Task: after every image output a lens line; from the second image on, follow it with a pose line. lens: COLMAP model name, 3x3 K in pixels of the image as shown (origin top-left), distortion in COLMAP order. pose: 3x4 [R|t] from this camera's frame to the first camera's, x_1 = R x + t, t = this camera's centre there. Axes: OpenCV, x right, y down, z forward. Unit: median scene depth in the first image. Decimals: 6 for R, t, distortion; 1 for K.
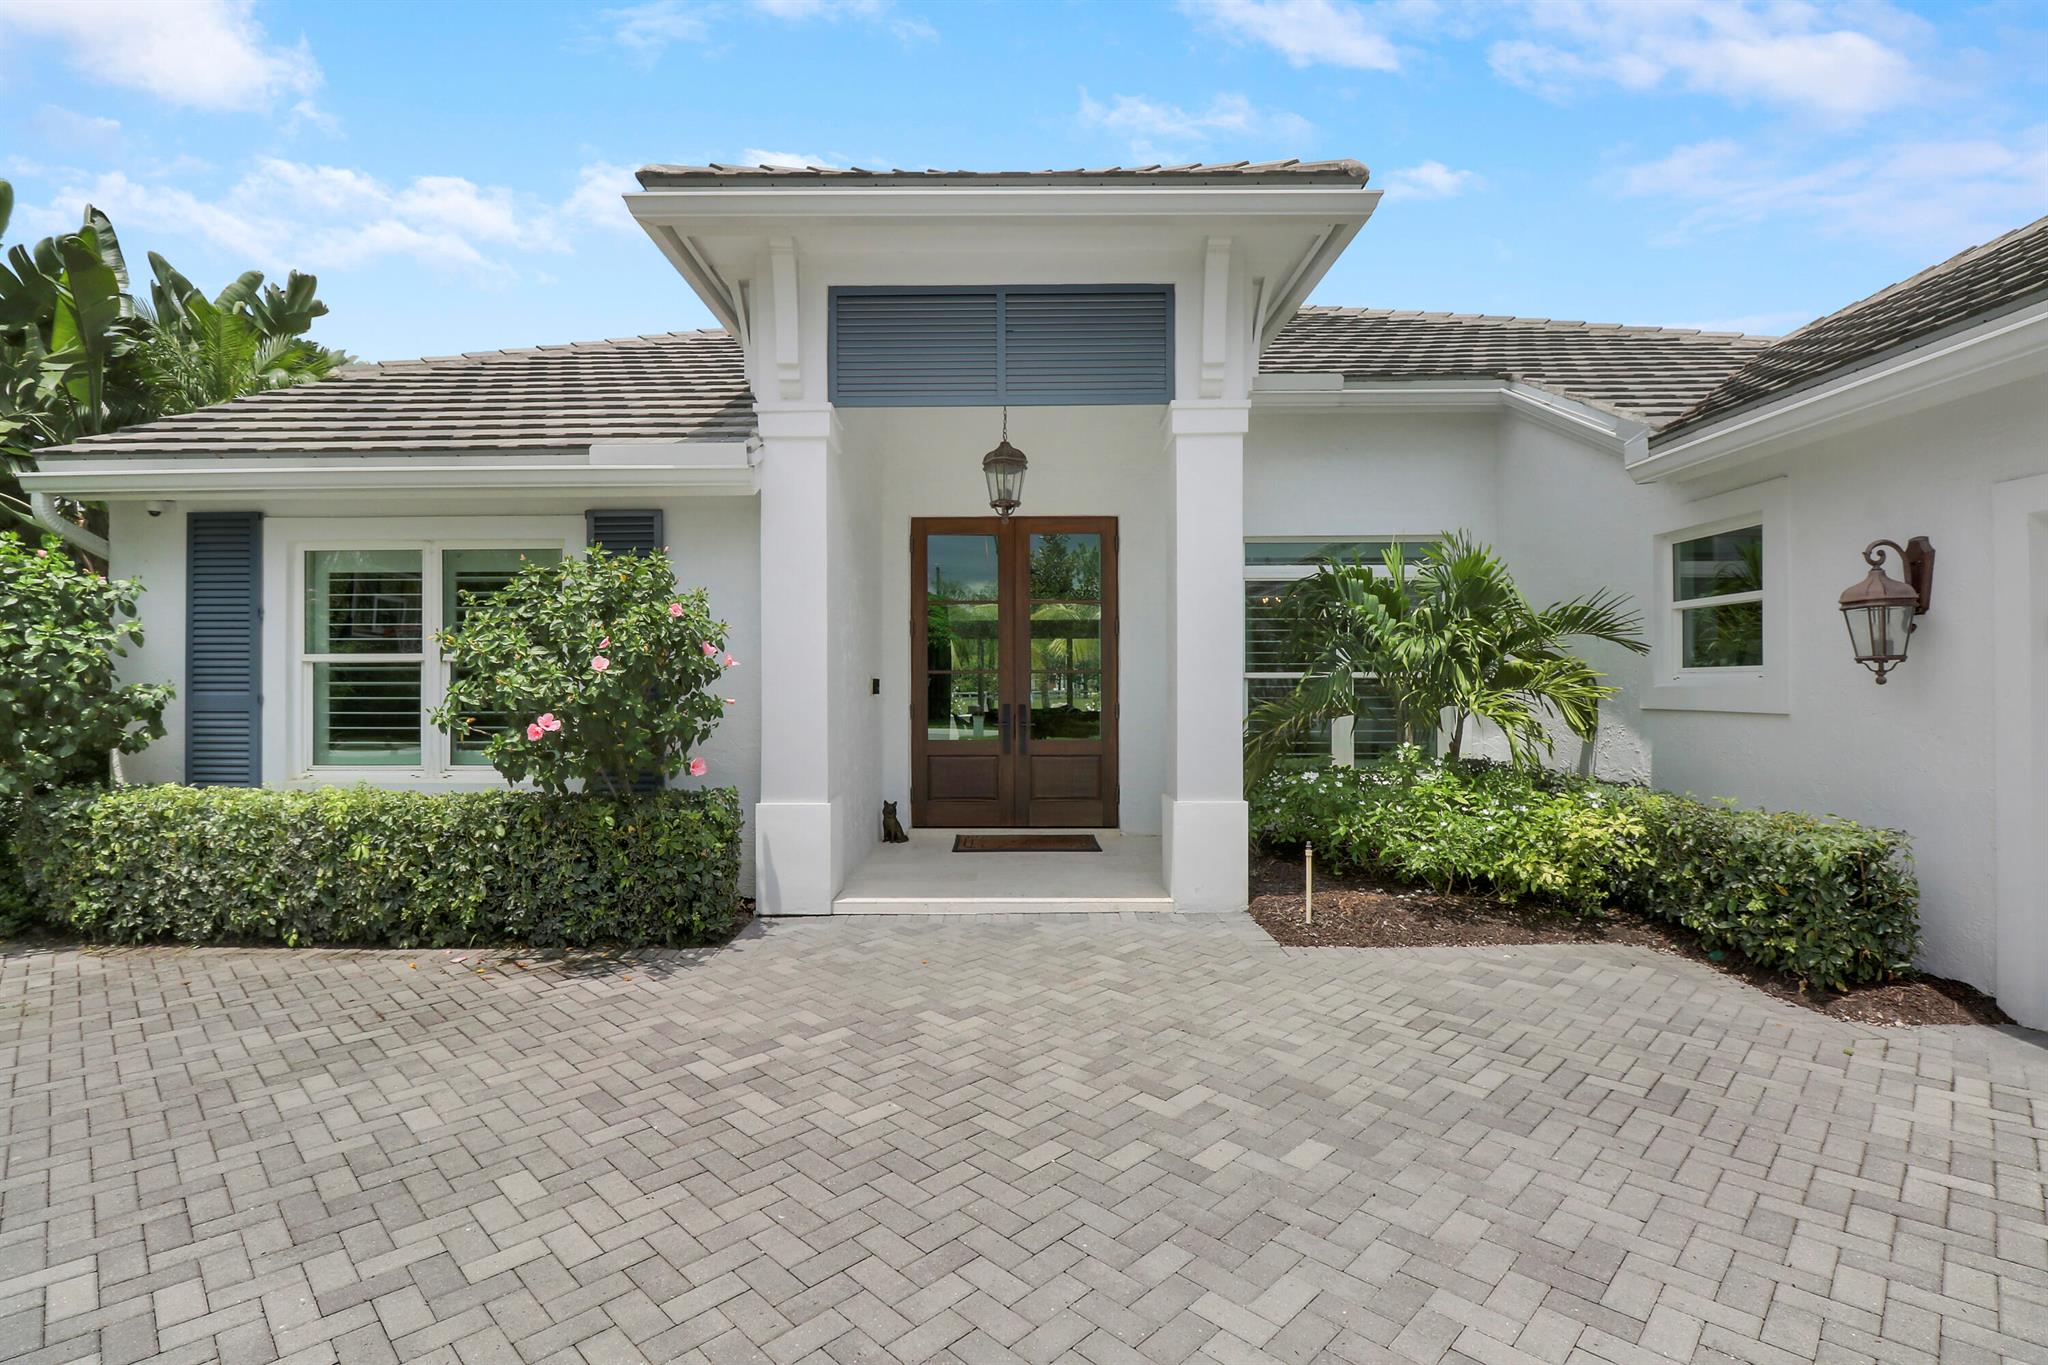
lens RADIAL K [[949.4, 0, 1024.2], [0, 949.4, 689.8], [0, 0, 1]] dist [0.000805, -0.013994]
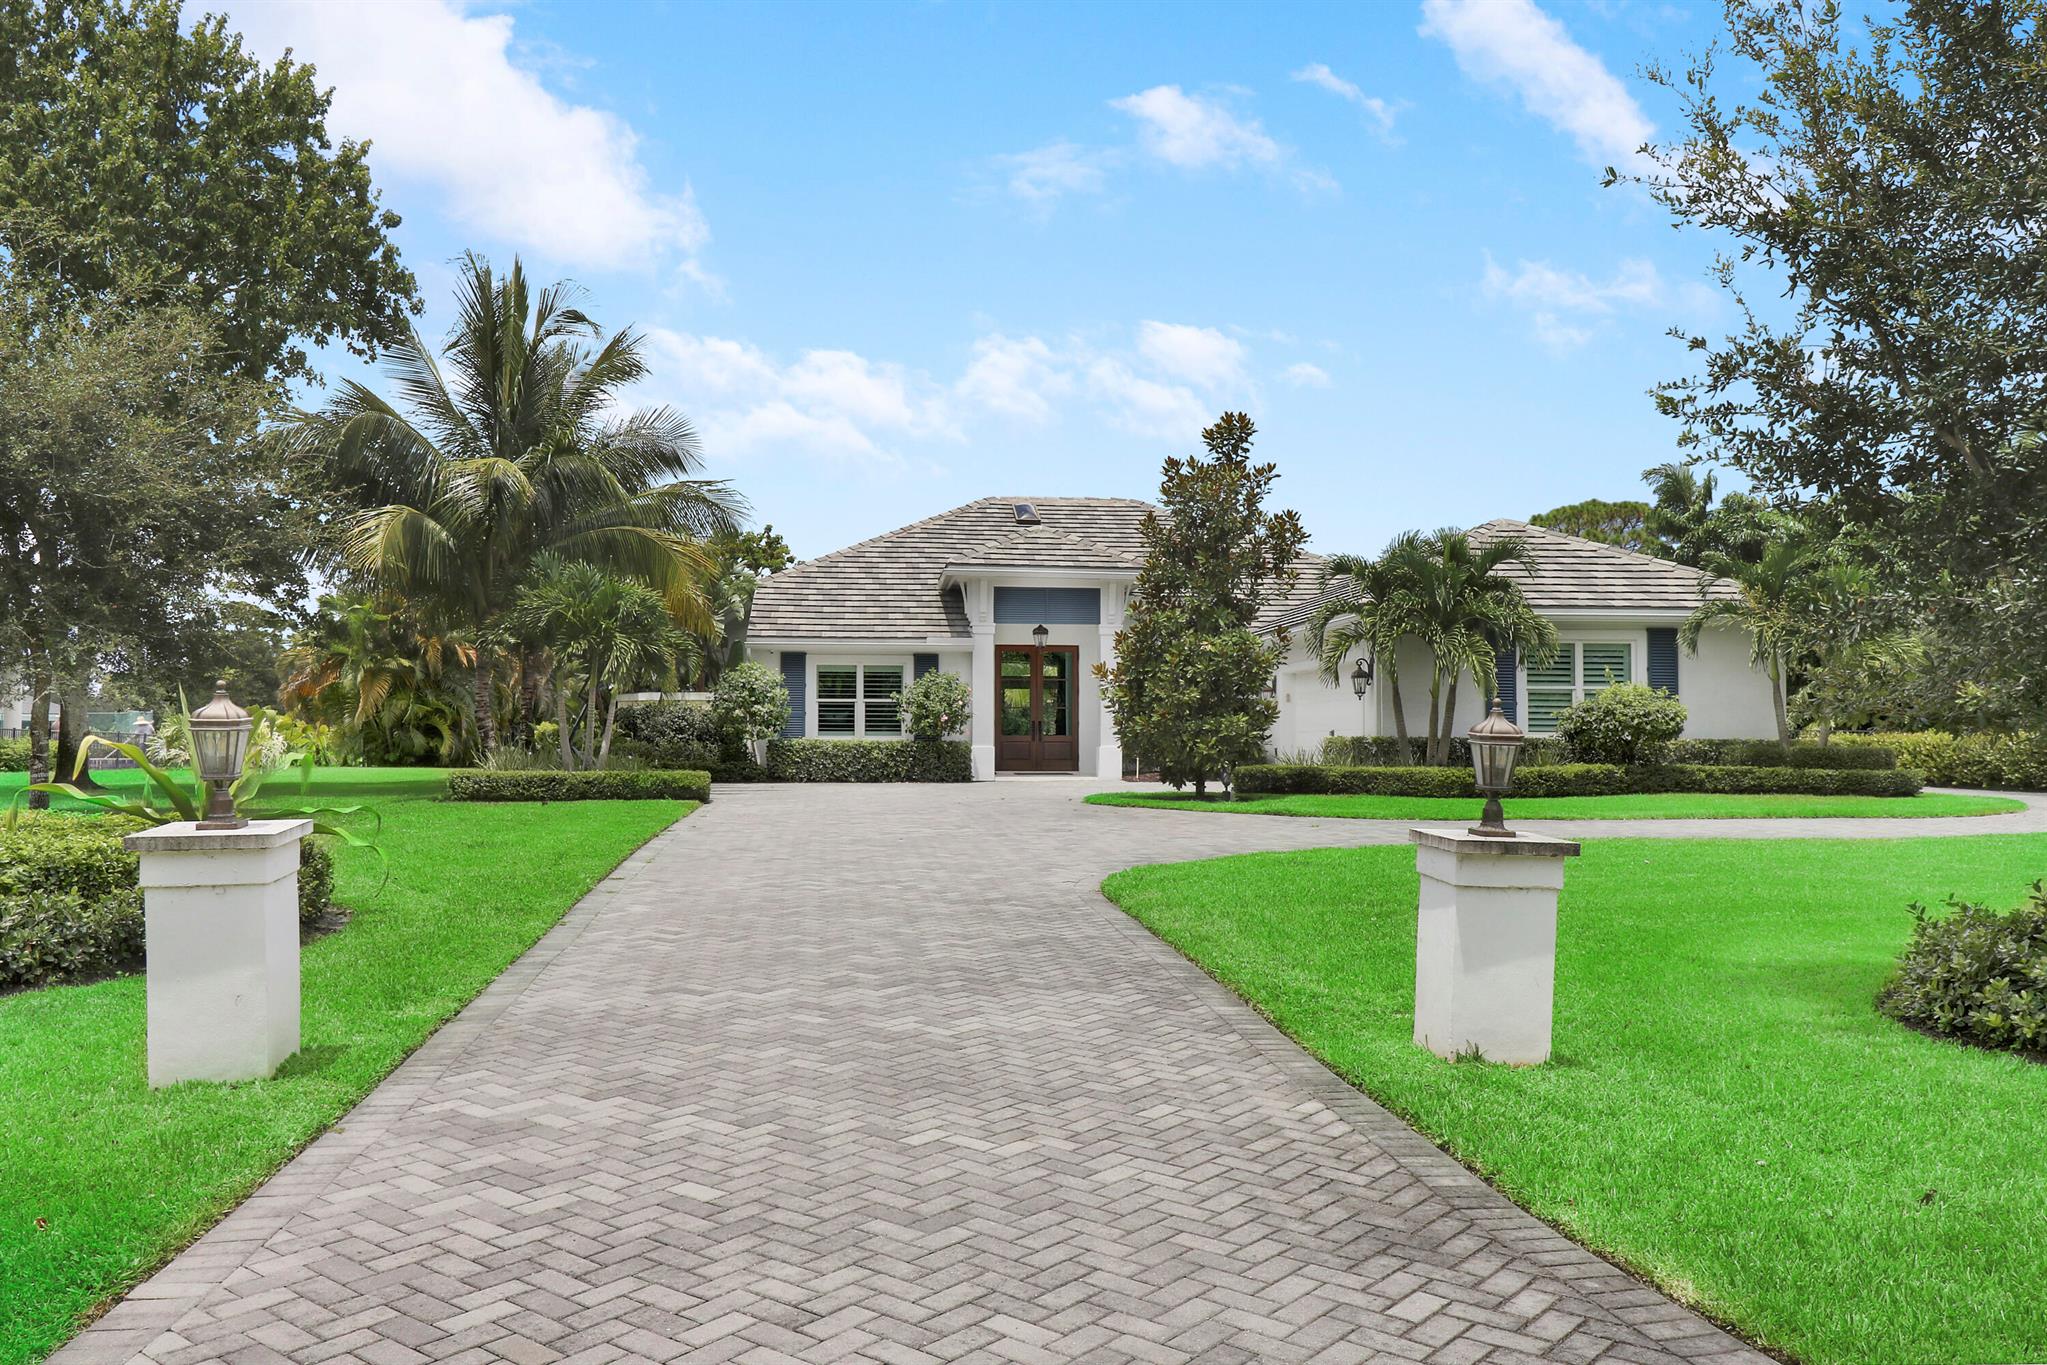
lens RADIAL K [[1579.3, 0, 1008.3], [0, 1579.3, 760.9], [0, 0, 1]] dist [0.053231, 0.001304]
pose [[0.995374, 0.005249, 0.095928, -0.670305], [-0.005574, 0.999980, 0.003119, 0.150716], [-0.095910, -0.003639, 0.995383, -4.358935]]
